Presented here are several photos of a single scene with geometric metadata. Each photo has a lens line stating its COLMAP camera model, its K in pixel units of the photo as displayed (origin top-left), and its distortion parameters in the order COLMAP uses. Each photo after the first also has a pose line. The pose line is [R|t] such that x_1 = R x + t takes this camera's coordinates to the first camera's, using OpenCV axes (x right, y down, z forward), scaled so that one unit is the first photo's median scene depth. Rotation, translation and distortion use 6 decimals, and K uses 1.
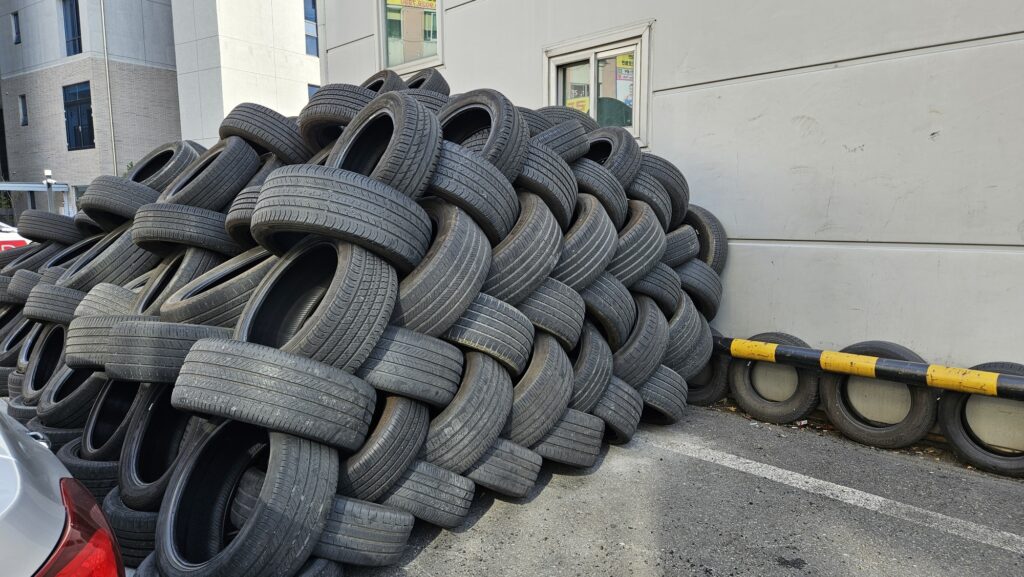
lens RADIAL K [[684.9, 0, 508.2], [0, 684.9, 285.5], [0, 0, 1]] dist [0.045918, -0.027011]
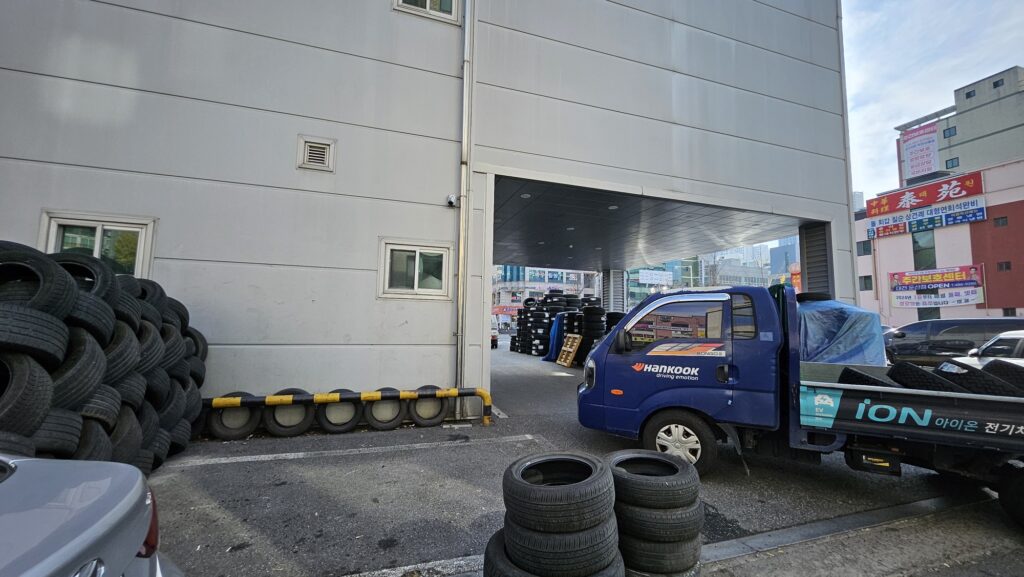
lens RADIAL K [[396.8, 0, 512.2], [0, 396.8, 289.4], [0, 0, 1]] dist [-0.016882, -0.000295]
pose [[0.420739, 0.096623, 0.902021, -0.361952], [0.082778, 0.986075, -0.144238, 0.008183], [-0.903397, 0.135354, 0.406882, -0.225971]]
